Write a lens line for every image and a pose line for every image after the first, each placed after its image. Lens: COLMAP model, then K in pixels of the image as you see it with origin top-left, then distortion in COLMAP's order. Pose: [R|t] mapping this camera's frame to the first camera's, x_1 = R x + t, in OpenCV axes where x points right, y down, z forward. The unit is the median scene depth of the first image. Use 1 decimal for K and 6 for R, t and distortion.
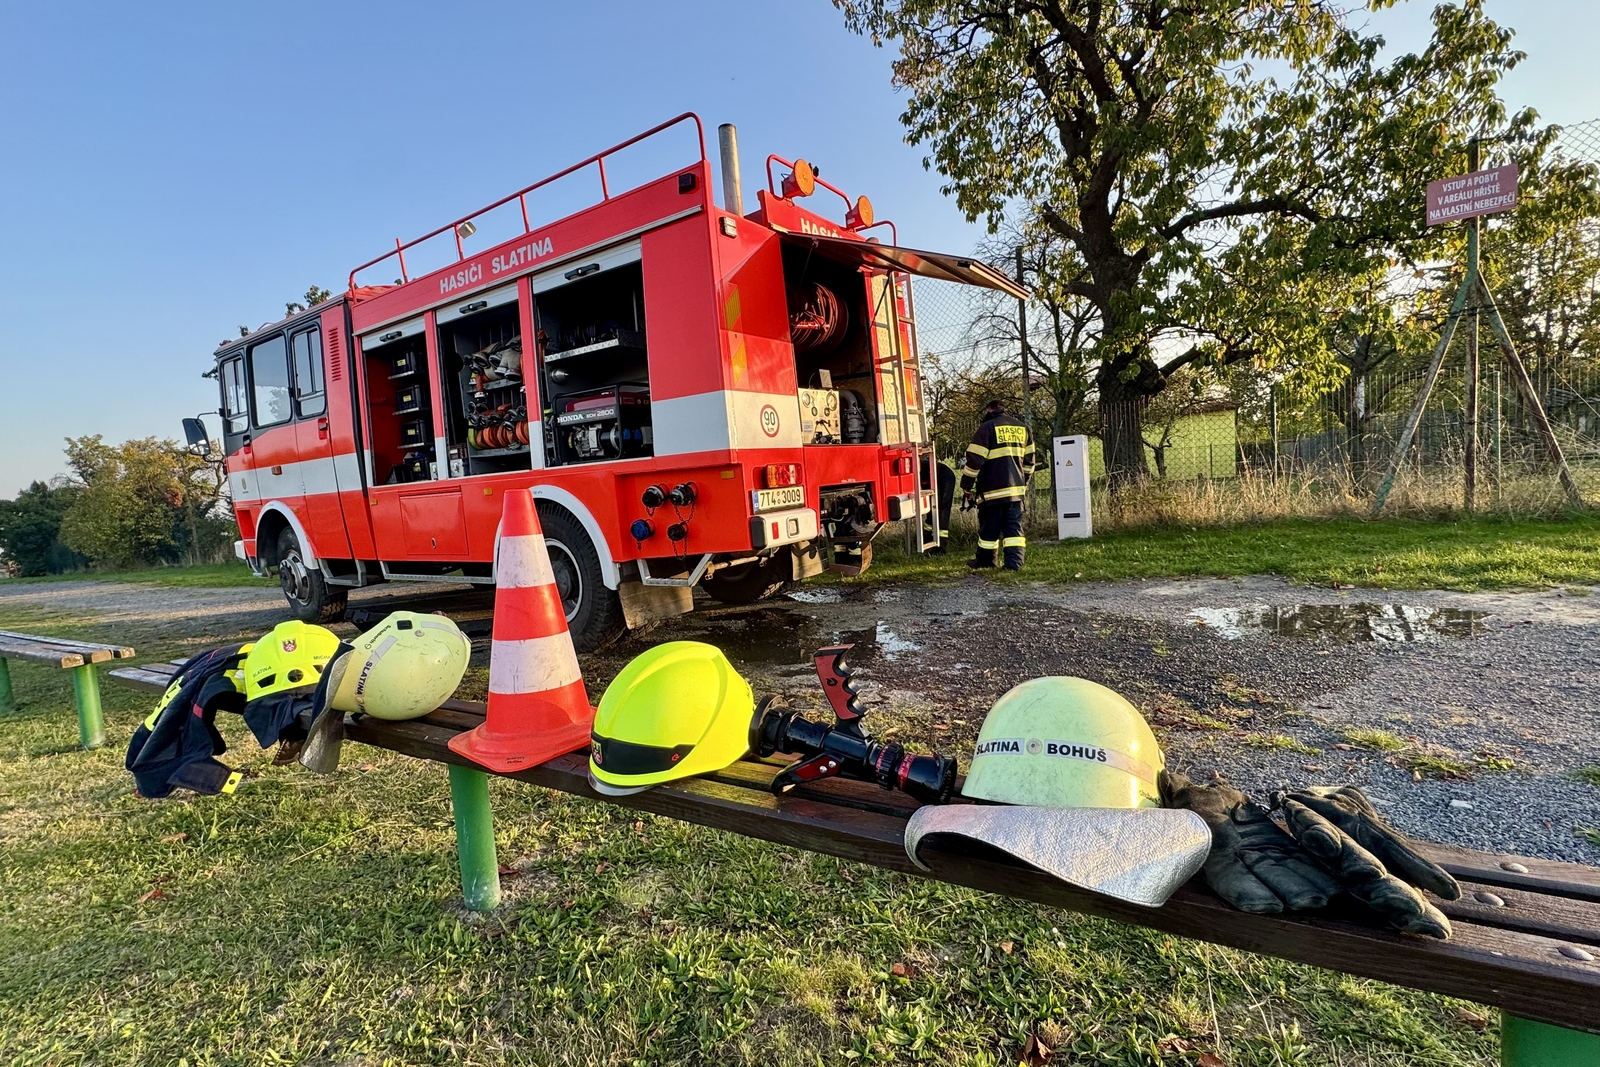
lens RADIAL K [[715.4, 0, 805.0], [0, 715.4, 564.6], [0, 0, 1]] dist [-0.021014, -0.000075]
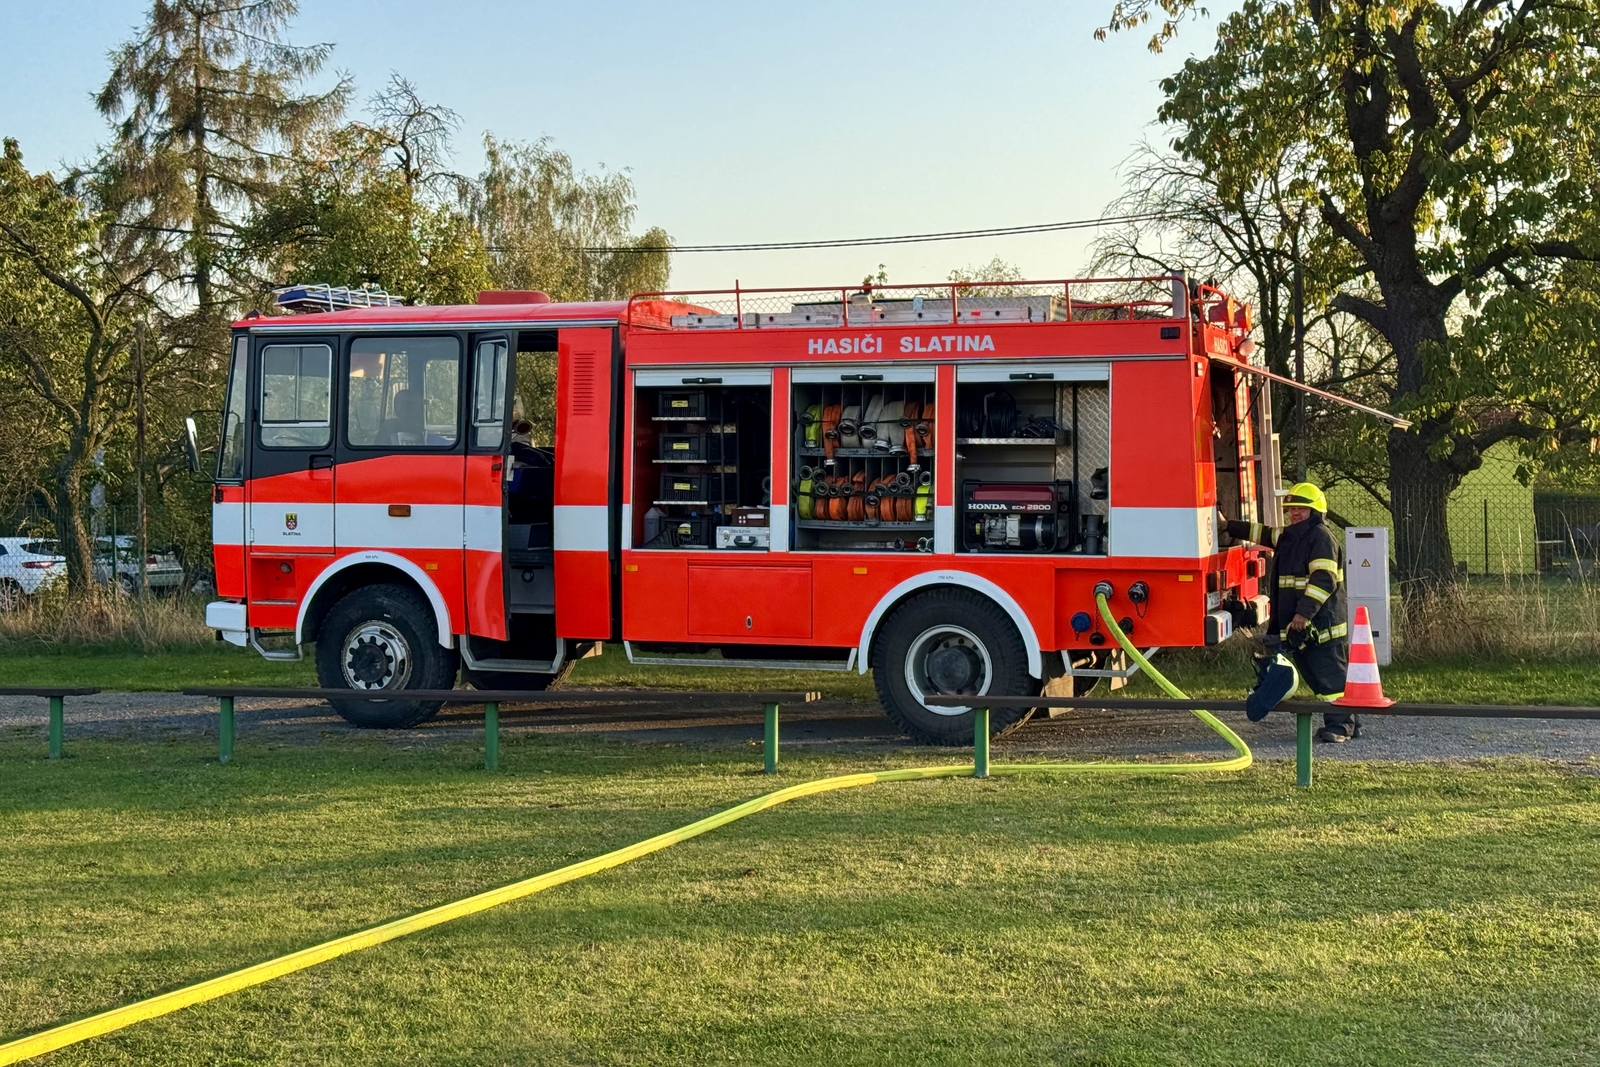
lens RADIAL K [[2251.2, 0, 800.0], [0, 2251.2, 533.5], [0, 0, 1]] dist [-0.000444, 0.014754]
pose [[0.972146, 0.065972, 0.224899, -1.307987], [-0.041597, 0.992899, -0.111449, 0.199948], [-0.230655, 0.098990, 0.967987, -2.027264]]
